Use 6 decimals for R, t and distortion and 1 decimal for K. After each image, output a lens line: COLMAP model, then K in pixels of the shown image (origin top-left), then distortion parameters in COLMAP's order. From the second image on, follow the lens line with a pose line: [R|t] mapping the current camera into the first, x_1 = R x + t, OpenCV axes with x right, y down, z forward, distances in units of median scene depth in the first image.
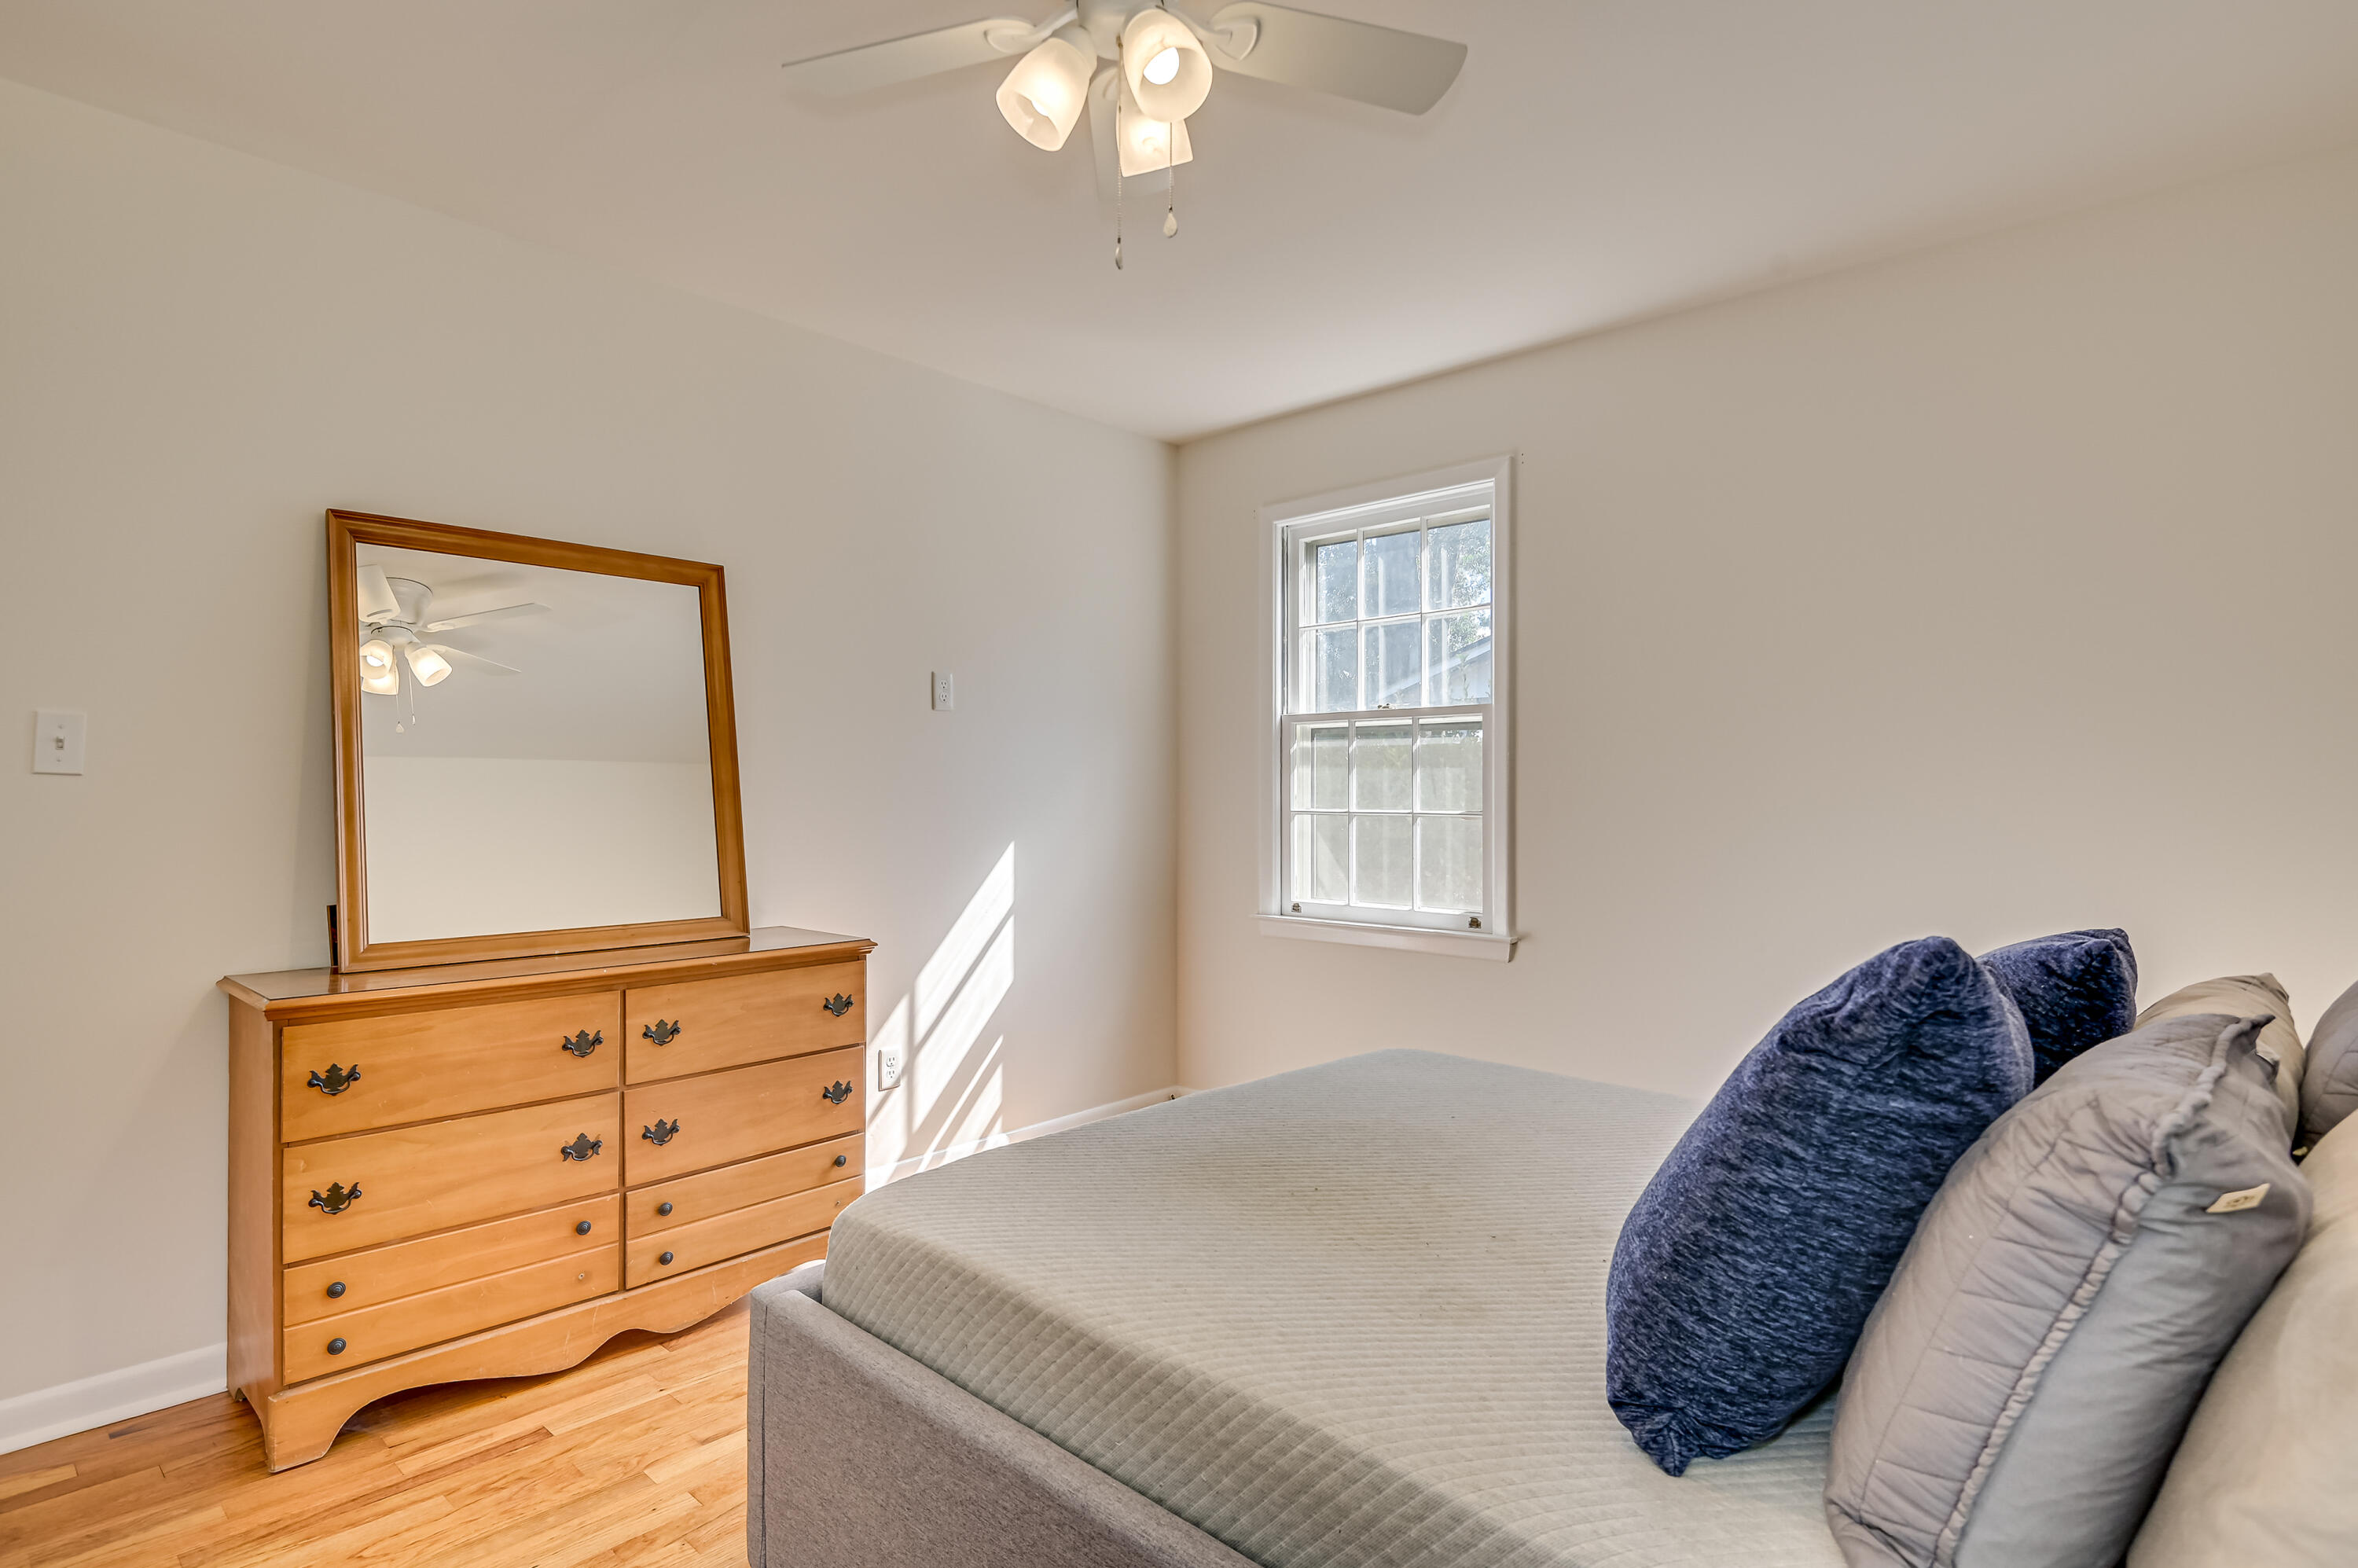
lens RADIAL K [[1182.7, 0, 1171.6], [0, 1182.7, 794.7], [0, 0, 1]] dist [0.025275, -0.000249]
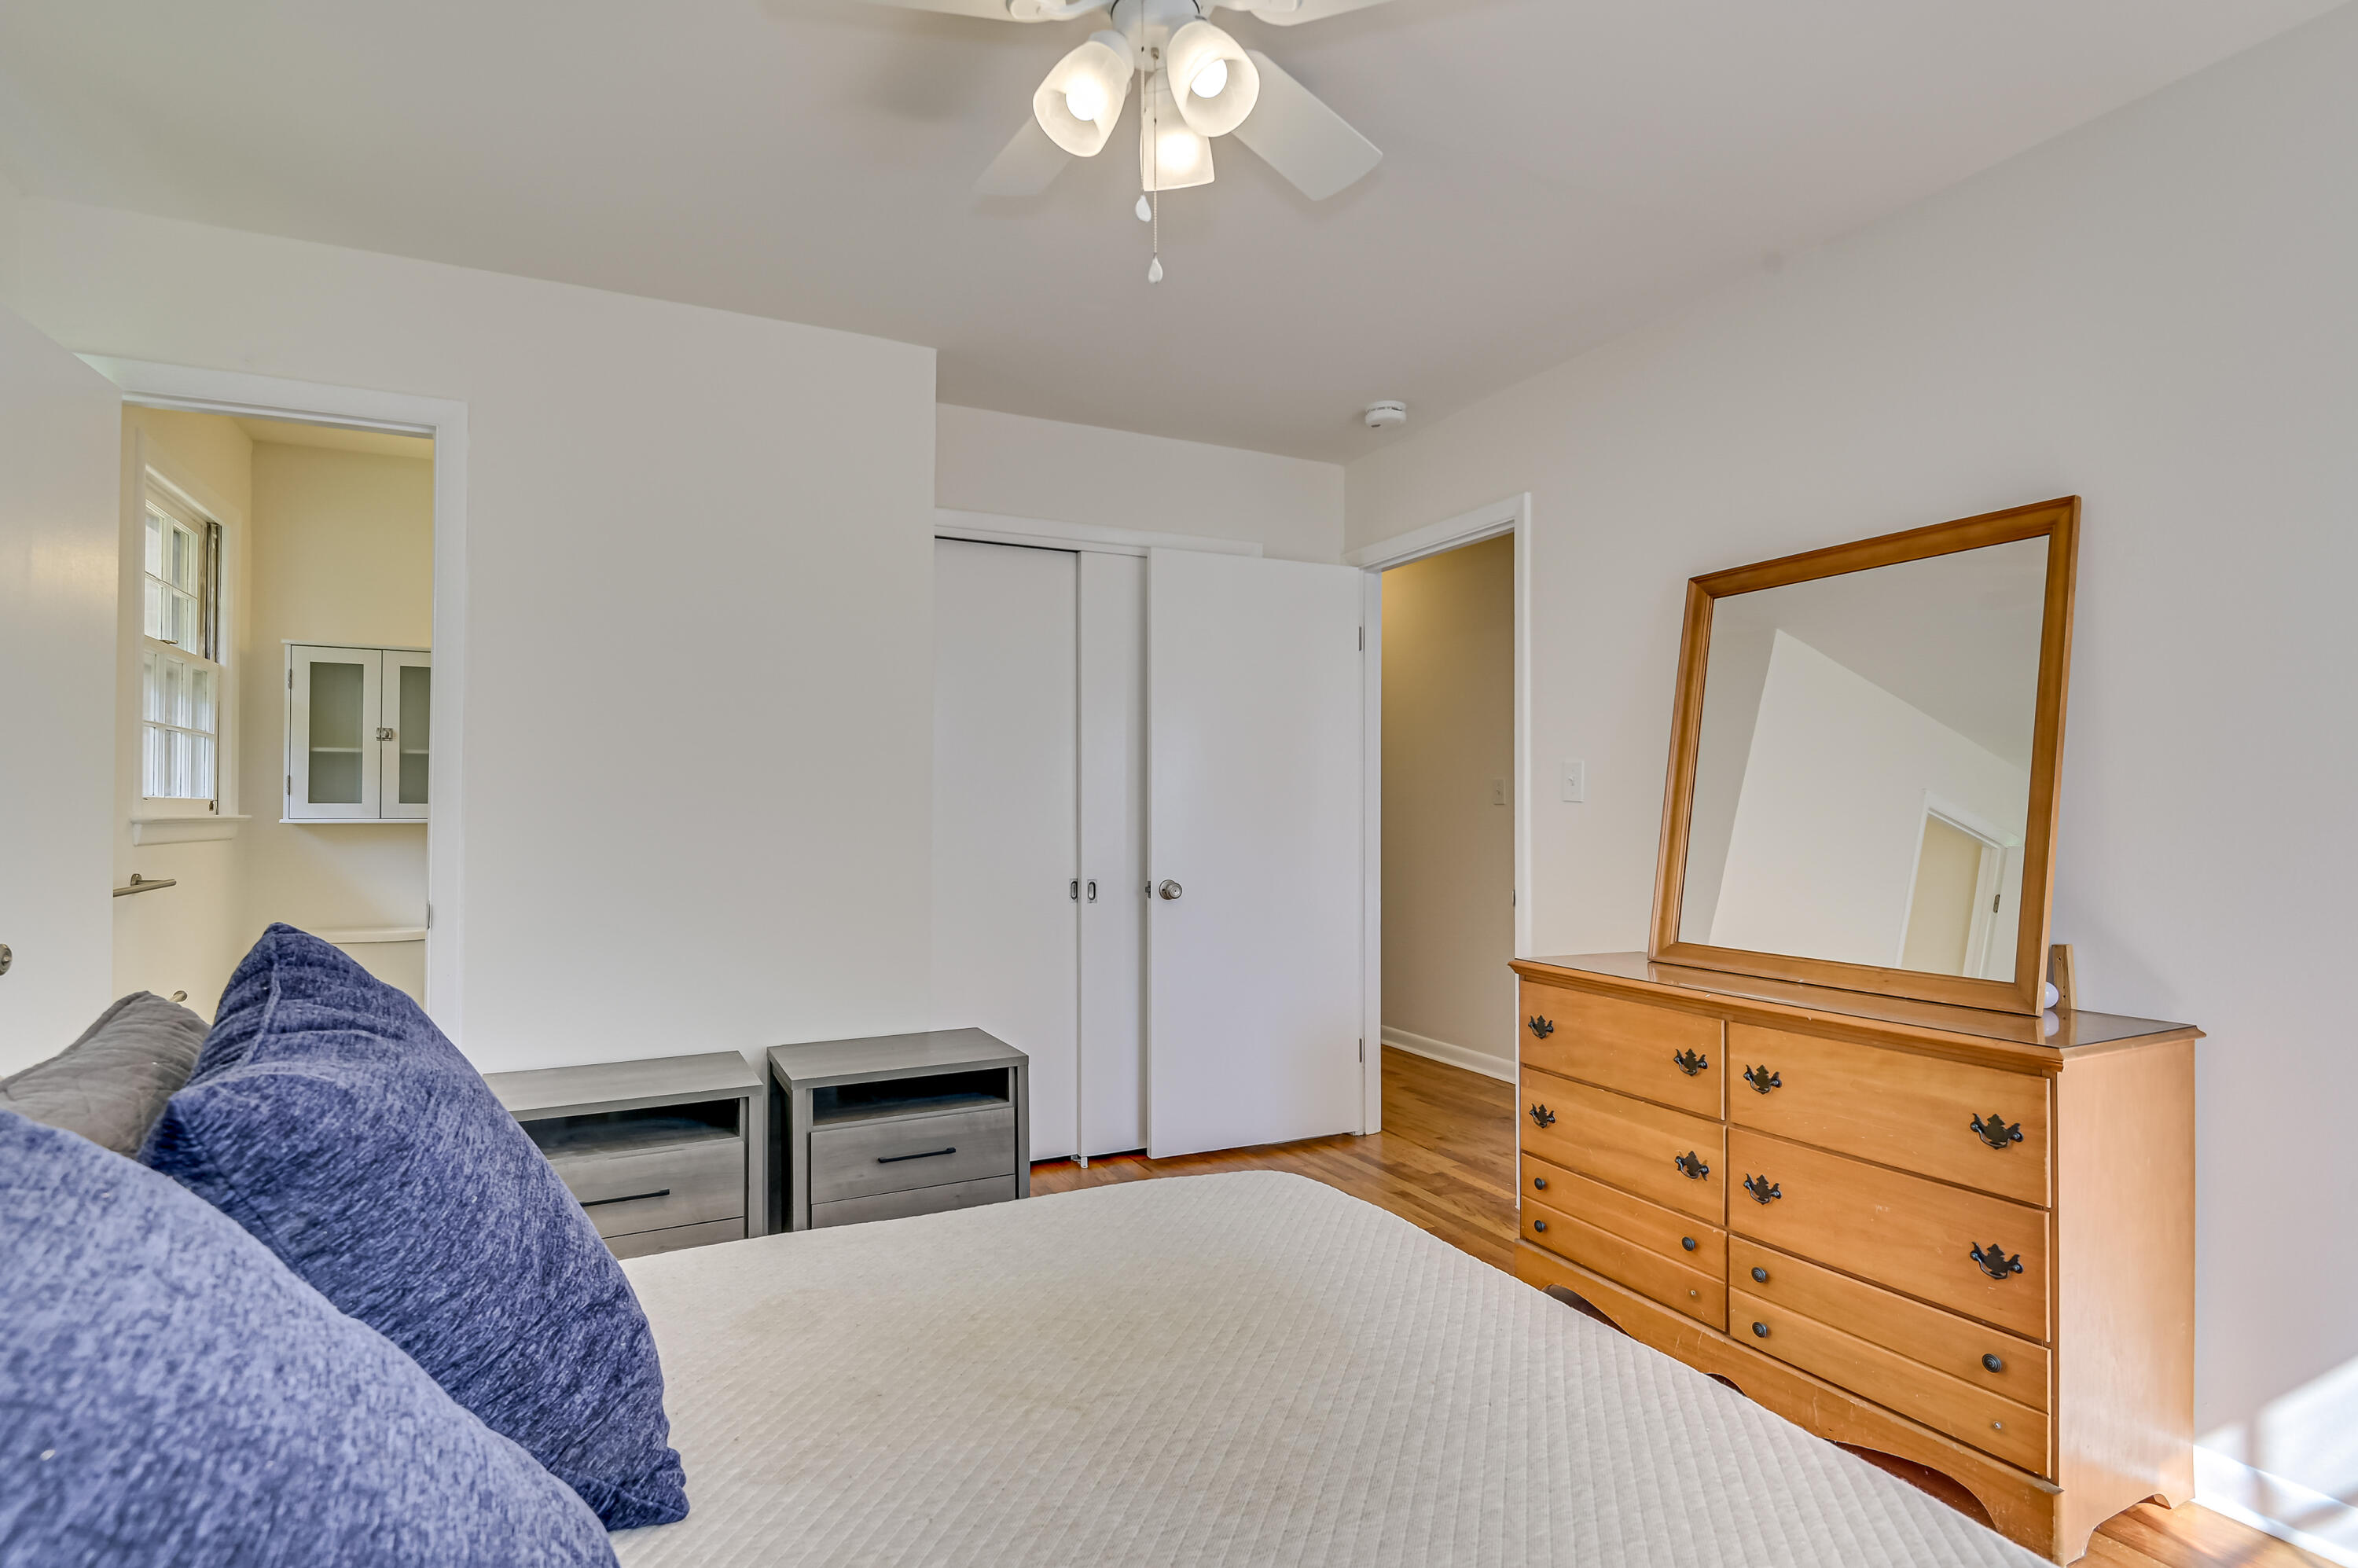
lens RADIAL K [[1182.7, 0, 1171.6], [0, 1182.7, 794.7], [0, 0, 1]] dist [0.025275, -0.000249]
pose [[-0.341696, -0.010997, -0.939746, 0.589144], [0.000204, 0.999931, -0.011775, -0.006052], [0.939810, -0.004216, -0.341670, 0.902722]]
